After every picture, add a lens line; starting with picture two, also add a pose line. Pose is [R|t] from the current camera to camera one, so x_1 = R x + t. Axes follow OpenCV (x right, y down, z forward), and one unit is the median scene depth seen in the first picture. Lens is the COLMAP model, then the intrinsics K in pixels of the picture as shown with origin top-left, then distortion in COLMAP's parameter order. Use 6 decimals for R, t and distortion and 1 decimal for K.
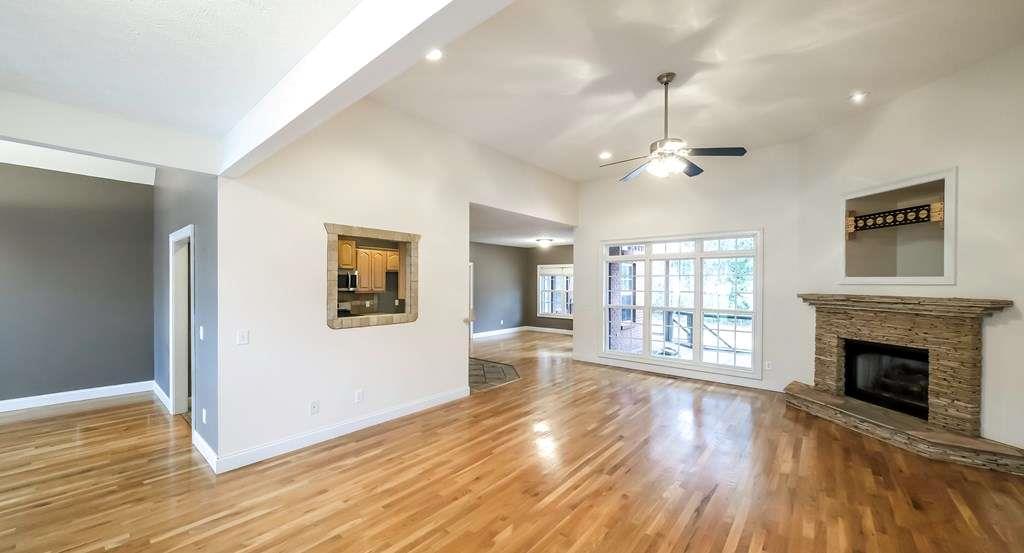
lens RADIAL K [[363.2, 0, 491.4], [0, 363.2, 287.7], [0, 0, 1]] dist [0.002299, -0.000391]
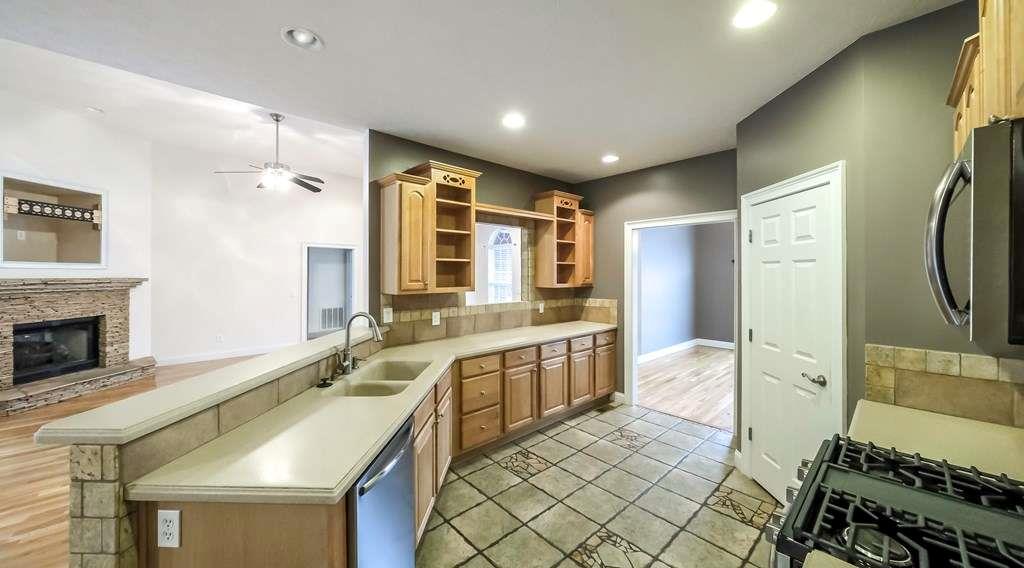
lens RADIAL K [[356.0, 0, 516.5], [0, 356.0, 274.2], [0, 0, 1]] dist [-0.001361, -0.000290]
pose [[-0.996944, -0.008623, 0.077638, -0.404303], [-0.007538, 0.999870, 0.014261, -0.015517], [-0.077751, 0.013632, -0.996880, 1.810776]]
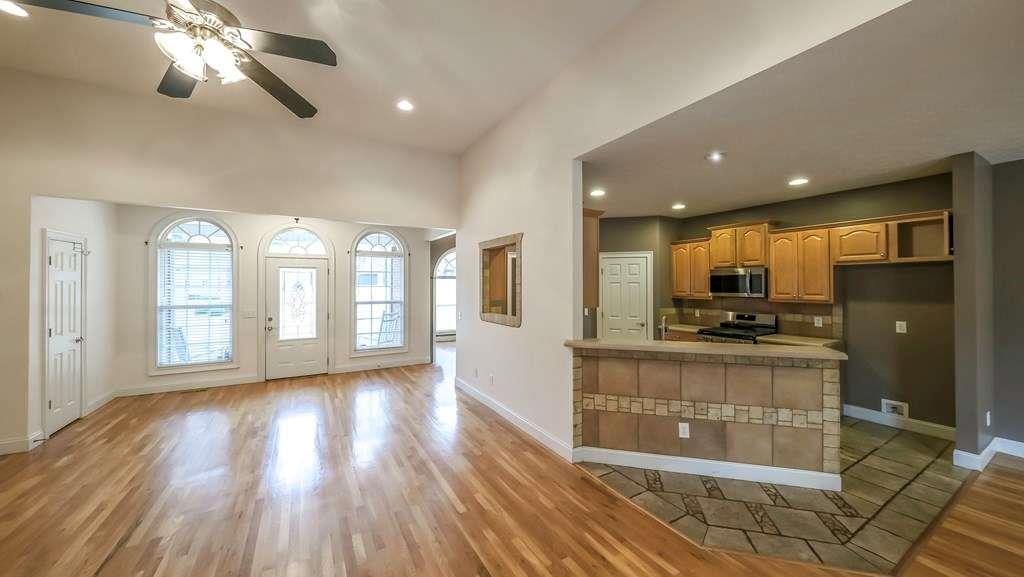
lens RADIAL K [[355.4, 0, 504.2], [0, 355.4, 280.4], [0, 0, 1]] dist [-0.000308, -0.000448]
pose [[-0.315972, -0.018312, -0.948592, 0.661535], [-0.012377, 0.999808, -0.015178, -0.012778], [0.948688, 0.006944, -0.316138, 1.255509]]
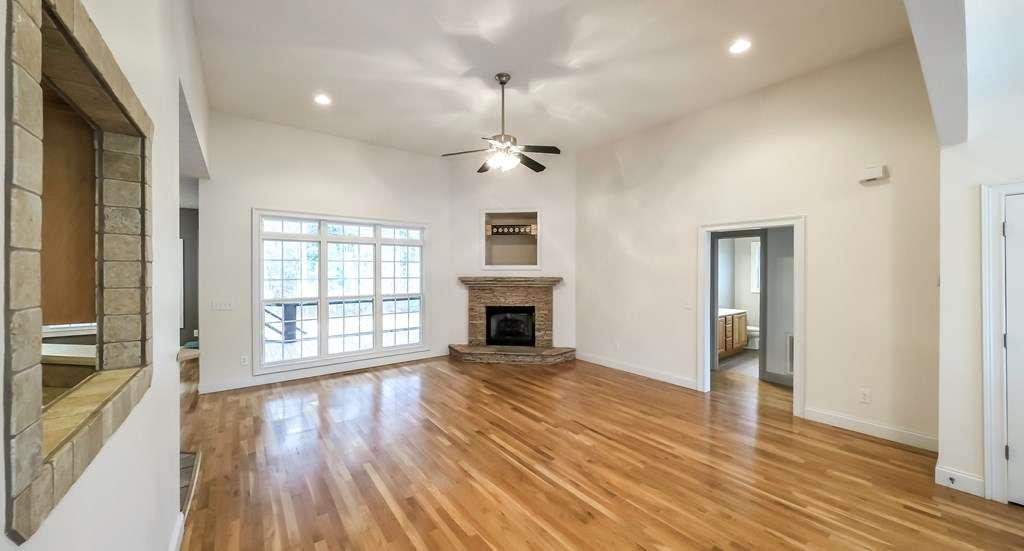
lens RADIAL K [[363.2, 0, 507.8], [0, 363.2, 274.7], [0, 0, 1]] dist [0.002299, -0.000391]
pose [[0.194595, -0.016086, 0.980752, -0.463581], [0.012785, 0.999822, 0.013862, -0.009000], [-0.980800, 0.009841, 0.194766, 0.627919]]
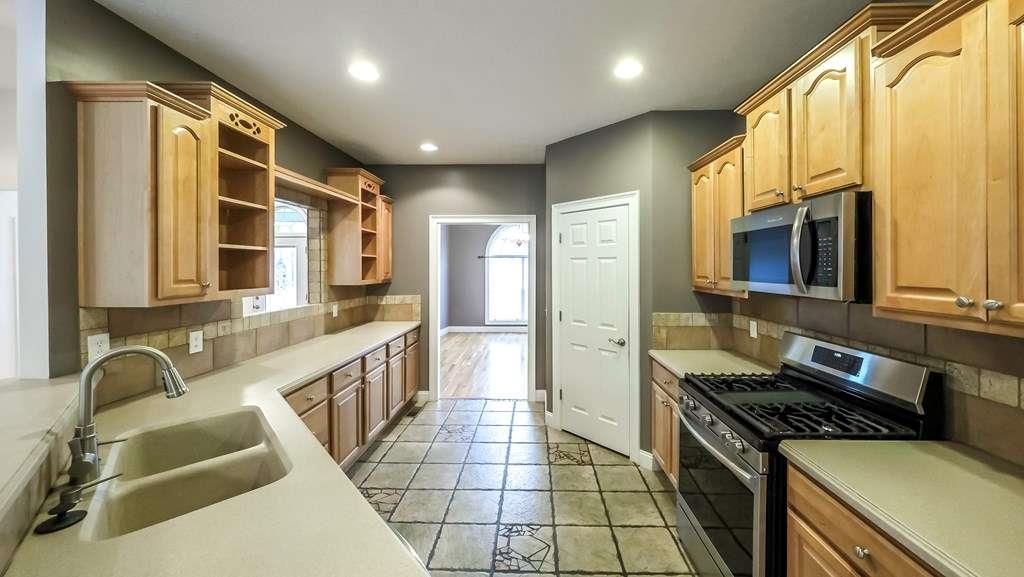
lens RADIAL K [[355.4, 0, 526.0], [0, 355.4, 270.5], [0, 0, 1]] dist [-0.000308, -0.000448]
pose [[-0.753961, -0.001140, -0.656918, -0.198954], [-0.012170, 0.999851, 0.012234, -0.013087], [0.656806, 0.017219, -0.753863, 1.701708]]
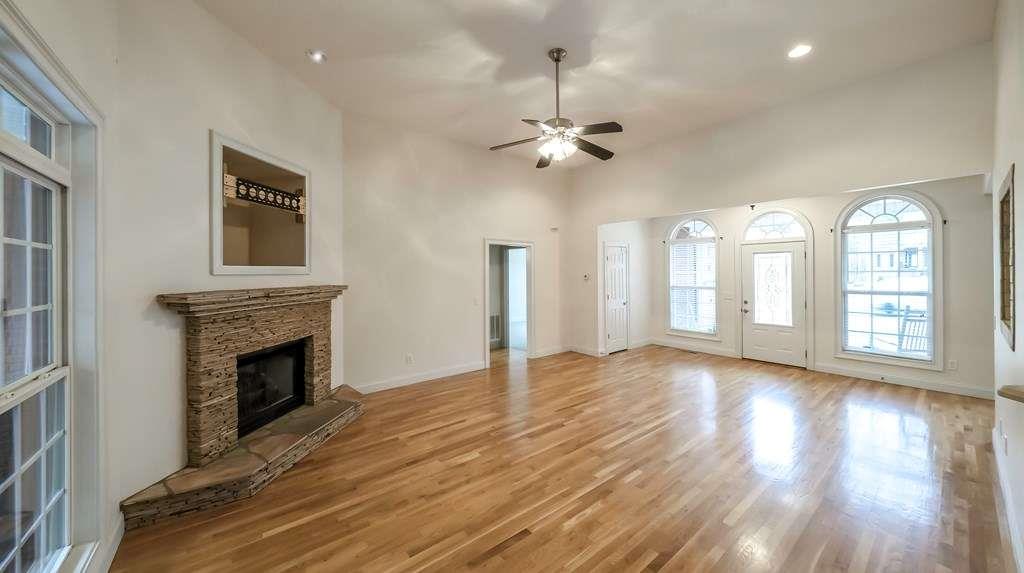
lens RADIAL K [[355.4, 0, 517.9], [0, 355.4, 273.5], [0, 0, 1]] dist [-0.000308, -0.000448]
pose [[-0.988270, 0.001793, 0.152708, 0.358155], [0.004375, 0.999853, 0.016575, -0.020052], [-0.152656, 0.017049, -0.988132, 1.556910]]
